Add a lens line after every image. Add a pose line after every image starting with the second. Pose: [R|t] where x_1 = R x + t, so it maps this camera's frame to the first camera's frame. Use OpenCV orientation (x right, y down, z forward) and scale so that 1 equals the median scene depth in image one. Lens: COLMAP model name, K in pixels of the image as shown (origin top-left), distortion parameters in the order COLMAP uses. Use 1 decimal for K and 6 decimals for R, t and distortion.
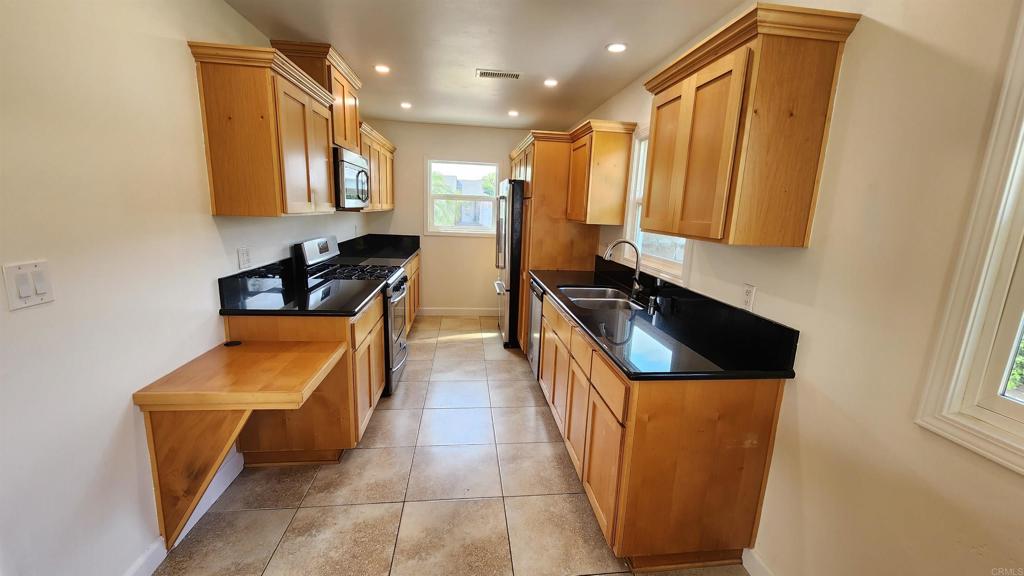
lens RADIAL K [[421.0, 0, 522.5], [0, 421.0, 293.4], [0, 0, 1]] dist [-0.001514, -0.000322]
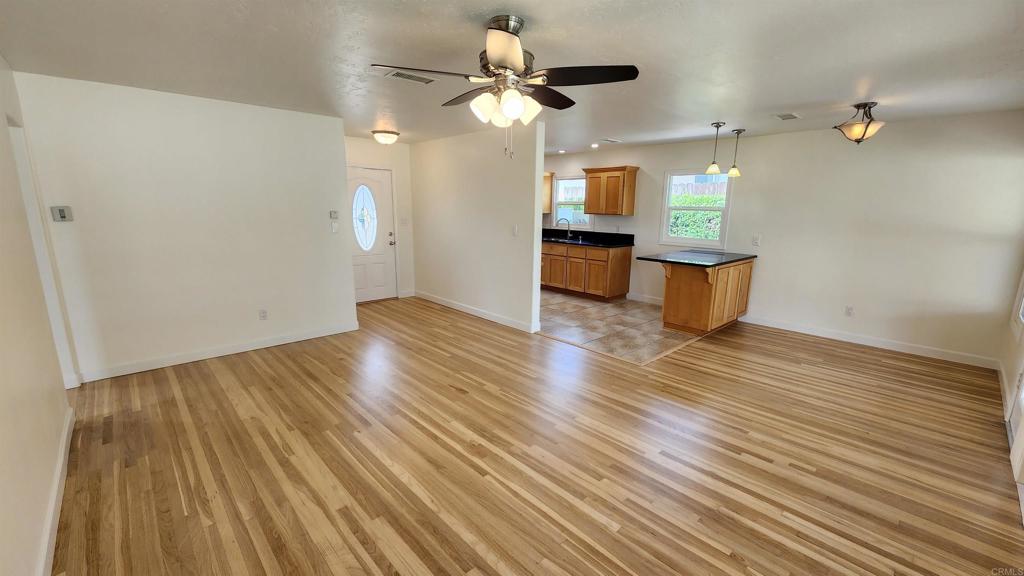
lens RADIAL K [[421.0, 0, 522.5], [0, 421.0, 293.4], [0, 0, 1]] dist [-0.001514, -0.000322]
pose [[0.804241, -0.149609, 0.575164, -1.543674], [0.137431, 0.988381, 0.064926, 0.134222], [-0.578195, 0.026829, 0.815458, -1.007068]]
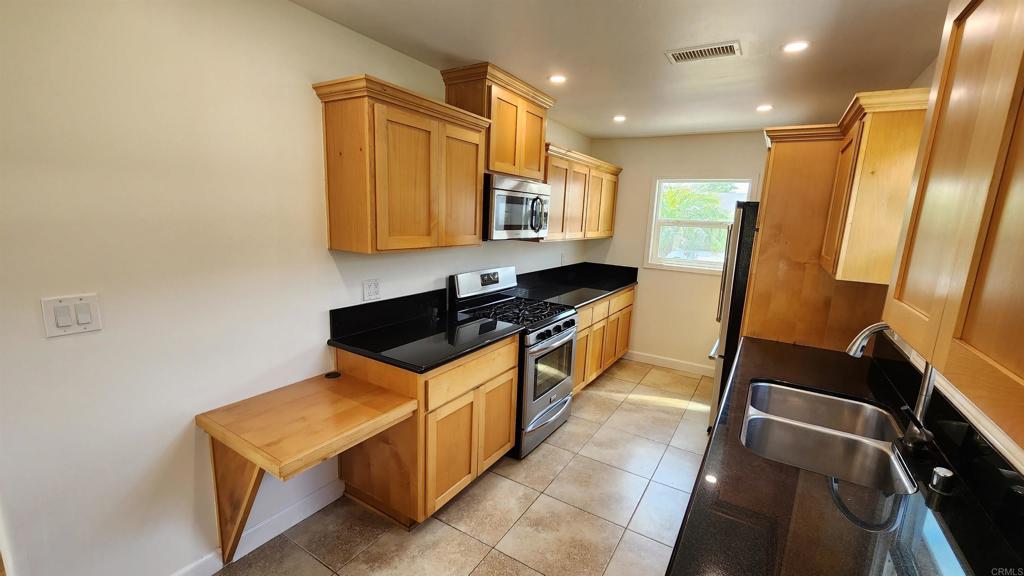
lens RADIAL K [[421.0, 0, 522.5], [0, 421.0, 293.4], [0, 0, 1]] dist [-0.001514, -0.000322]
pose [[0.780702, 0.109011, -0.615322, 0.191525], [-0.136914, 0.990581, 0.001780, -0.099877], [0.609721, 0.082857, 0.788274, 0.336164]]
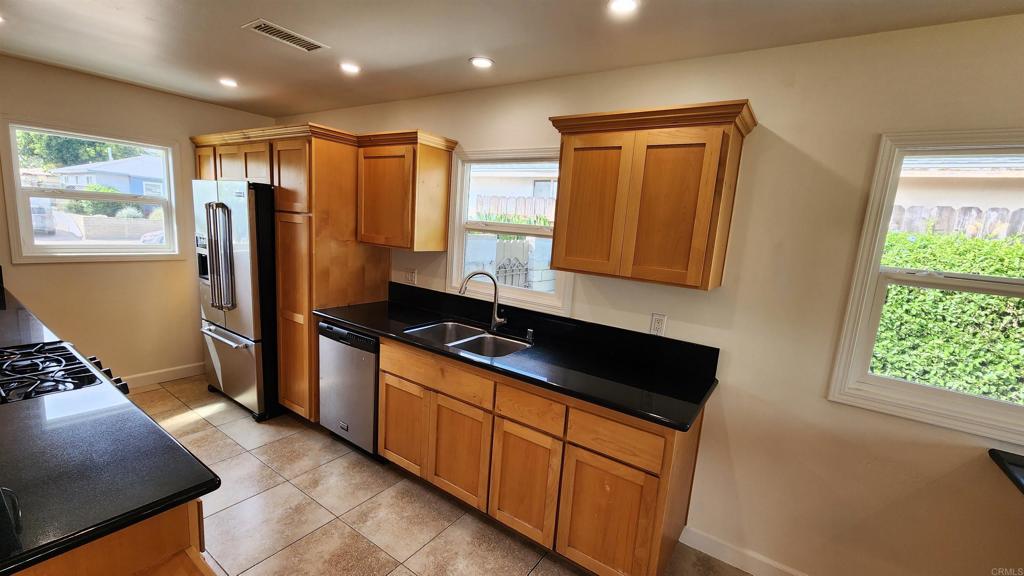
lens RADIAL K [[421.0, 0, 522.5], [0, 421.0, 293.4], [0, 0, 1]] dist [-0.001514, -0.000322]
pose [[0.660142, -0.112792, 0.742624, -0.376563], [0.104006, 0.992864, 0.058345, -0.119042], [-0.743905, 0.038722, 0.667162, 0.305593]]
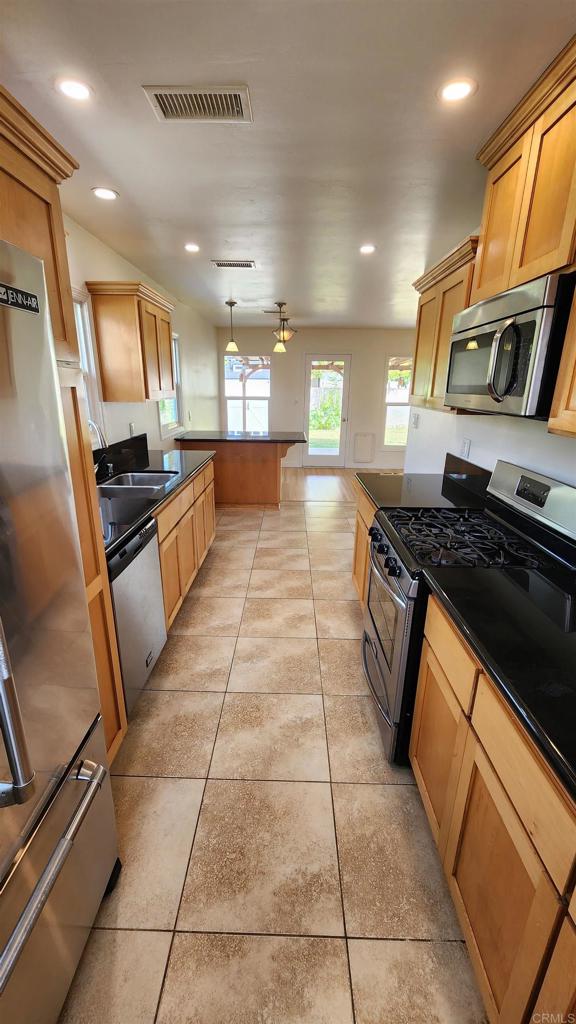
lens RADIAL K [[421.0, 0, 288.0], [0, 421.0, 512.0], [0, 0, 1]] dist [-0.001514, -0.000322]
pose [[-0.988304, -0.098209, 0.116666, -0.265016], [-0.029657, 0.874196, 0.484667, -0.380060], [-0.149587, 0.475538, -0.866884, 1.706803]]
